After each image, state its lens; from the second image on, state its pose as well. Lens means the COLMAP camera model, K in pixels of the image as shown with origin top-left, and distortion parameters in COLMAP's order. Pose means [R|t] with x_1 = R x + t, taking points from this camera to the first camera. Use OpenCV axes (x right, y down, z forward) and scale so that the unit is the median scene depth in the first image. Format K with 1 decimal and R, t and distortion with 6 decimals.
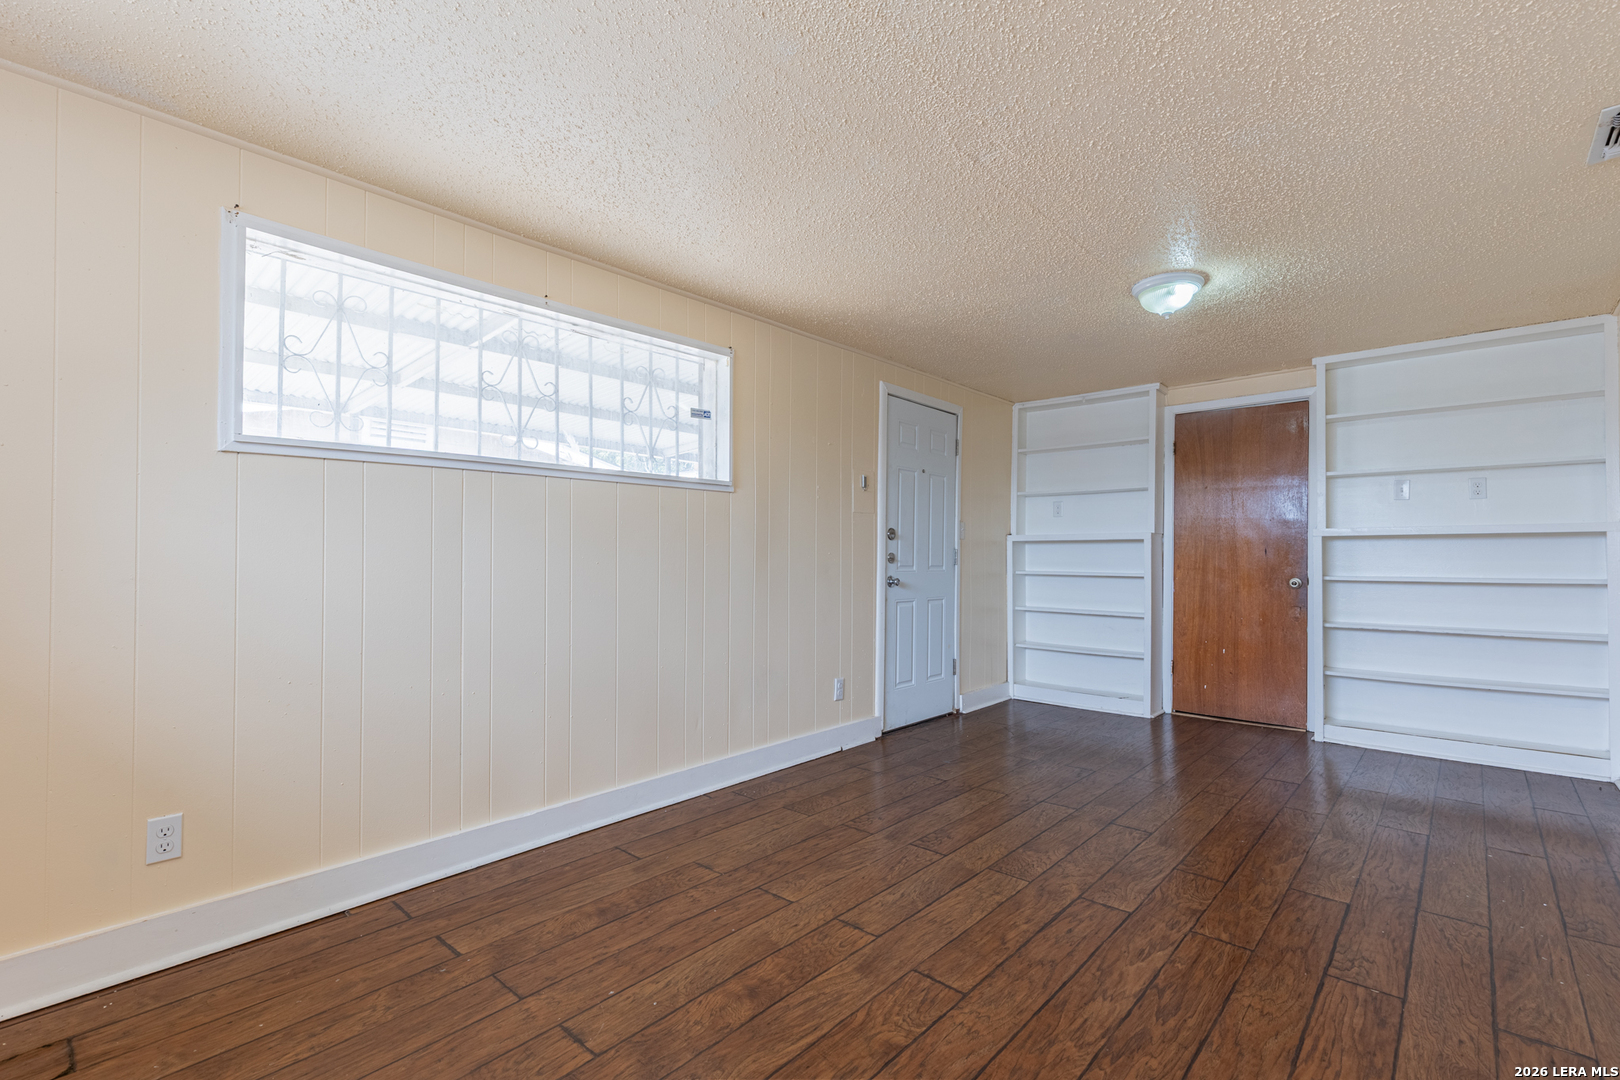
lens RADIAL K [[731.3, 0, 813.0], [0, 731.3, 531.0], [0, 0, 1]] dist [0.009339, -0.003076]
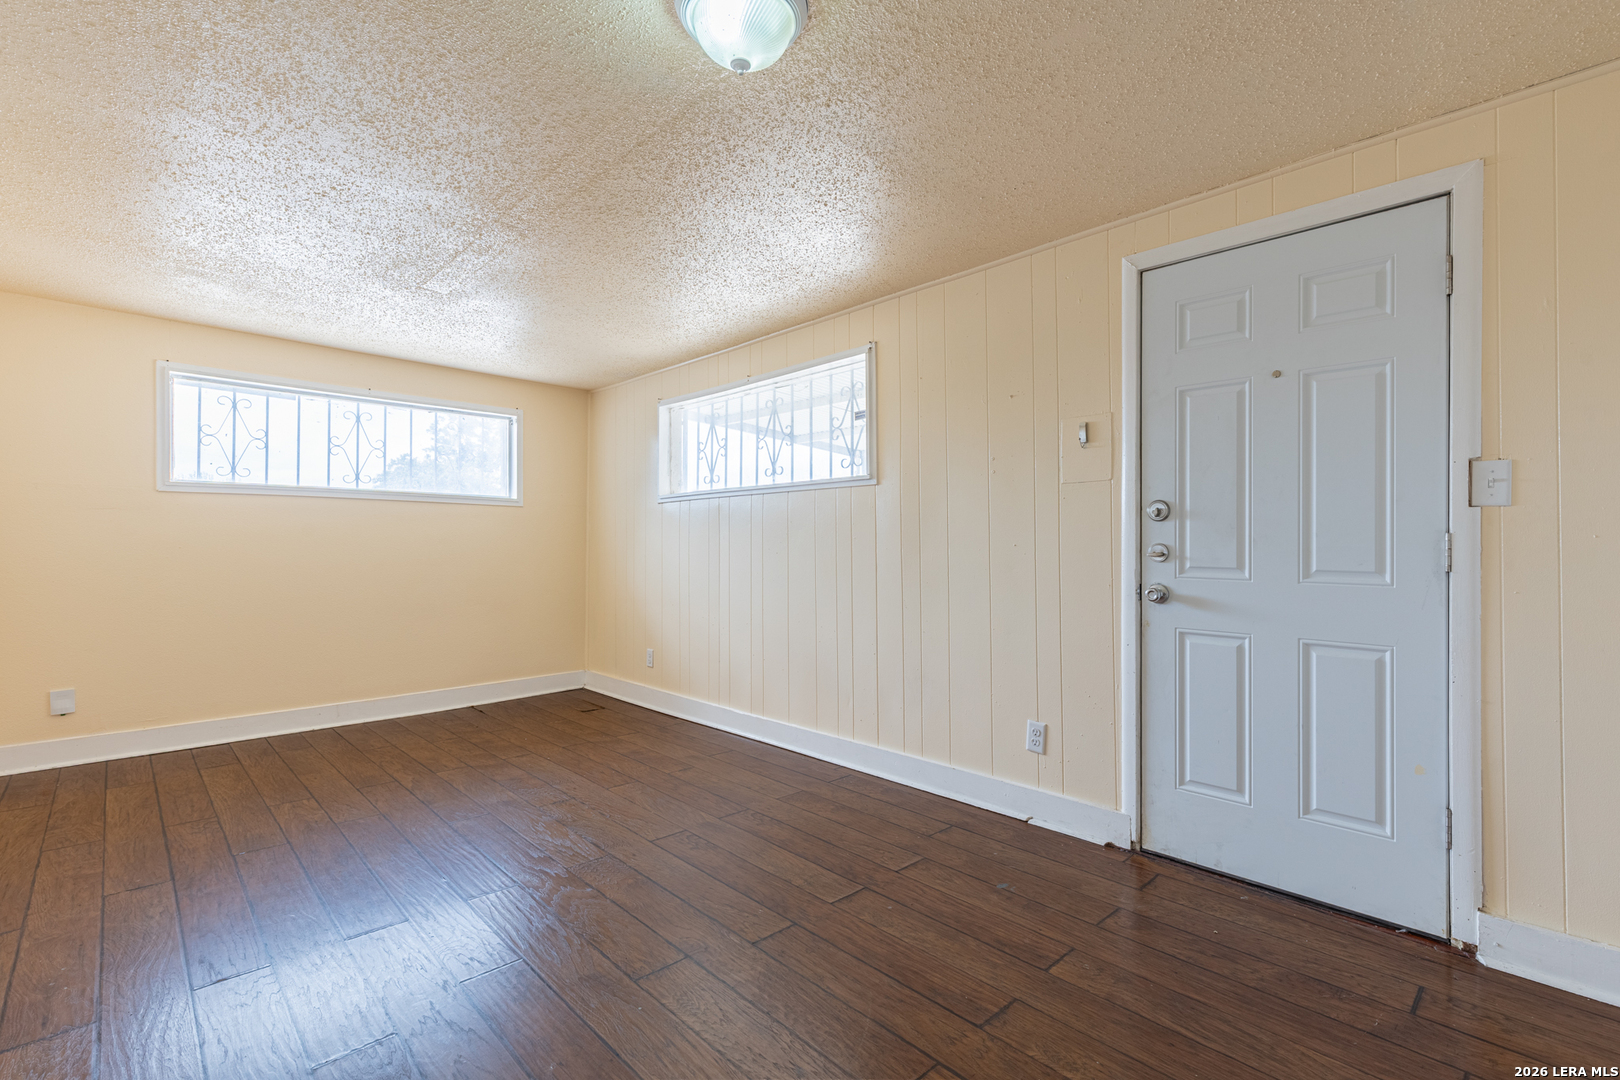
lens RADIAL K [[731.3, 0, 819.0], [0, 731.3, 533.5], [0, 0, 1]] dist [0.009339, -0.003076]
pose [[-0.075016, -0.020403, -0.996974, 1.014912], [0.027747, 0.999361, -0.022540, 0.039458], [0.996796, -0.029354, -0.074401, 1.132124]]
